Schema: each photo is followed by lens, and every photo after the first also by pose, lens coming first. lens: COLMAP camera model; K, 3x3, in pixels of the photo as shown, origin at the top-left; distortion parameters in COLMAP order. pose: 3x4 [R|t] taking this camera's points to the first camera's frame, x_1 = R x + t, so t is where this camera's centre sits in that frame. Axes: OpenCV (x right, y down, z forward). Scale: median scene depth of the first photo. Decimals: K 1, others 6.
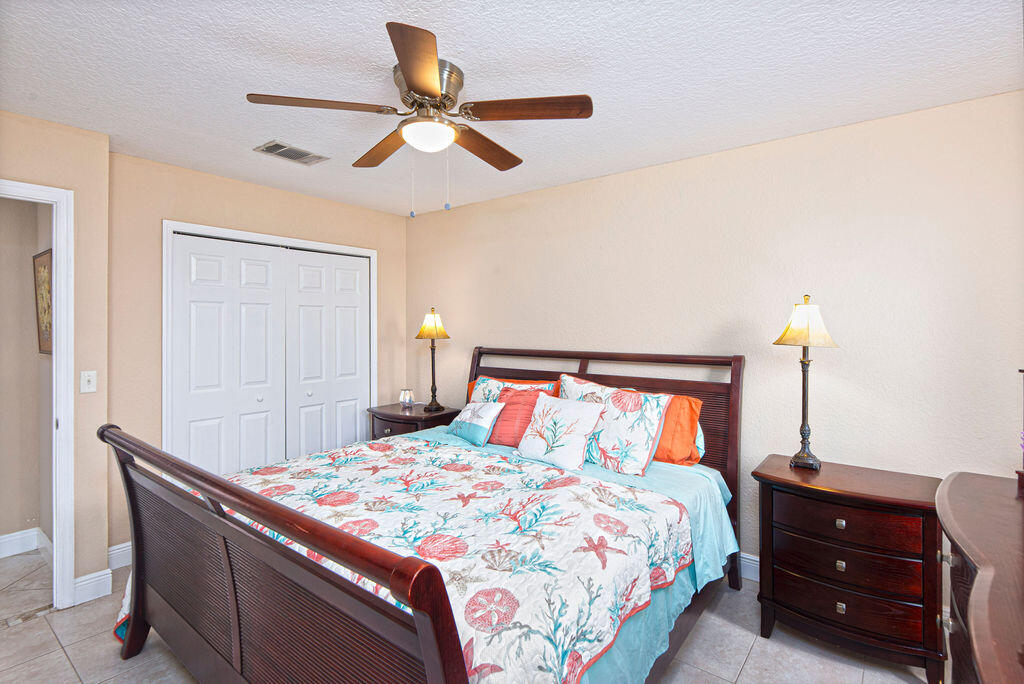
lens RADIAL K [[489.5, 0, 513.9], [0, 489.5, 336.1], [0, 0, 1]] dist [-0.001604, -0.001060]
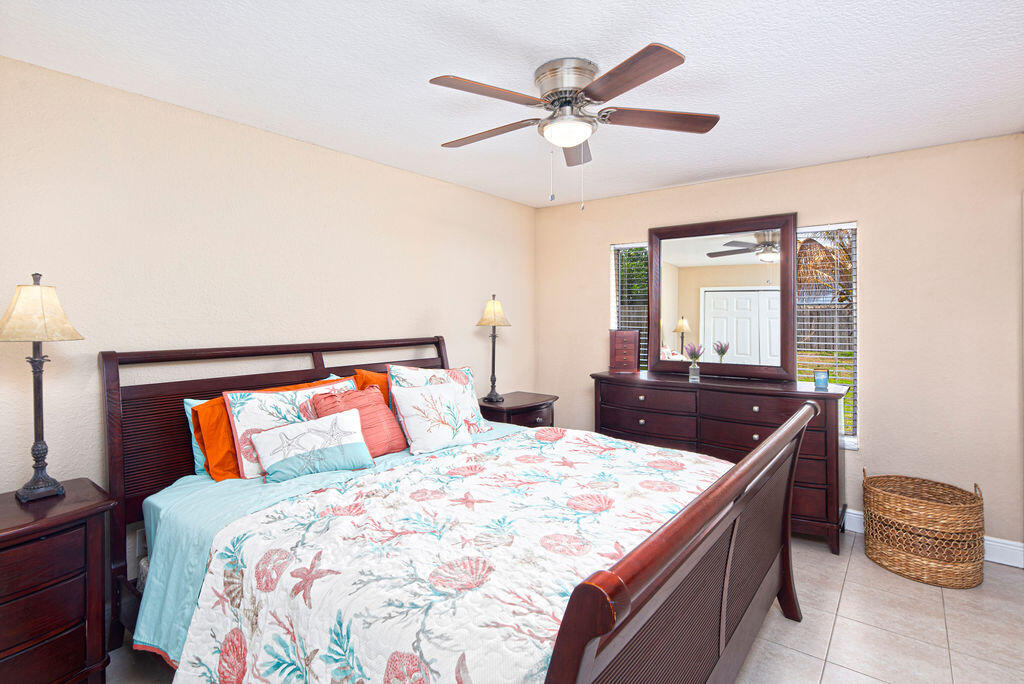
lens RADIAL K [[504.0, 0, 513.6], [0, 504.0, 324.3], [0, 0, 1]] dist [0.145018, -0.000078]
pose [[-0.040755, -0.009007, 0.999129, -1.047353], [0.015624, 0.999831, 0.009650, -0.006339], [-0.999047, 0.016003, -0.040607, 0.946869]]
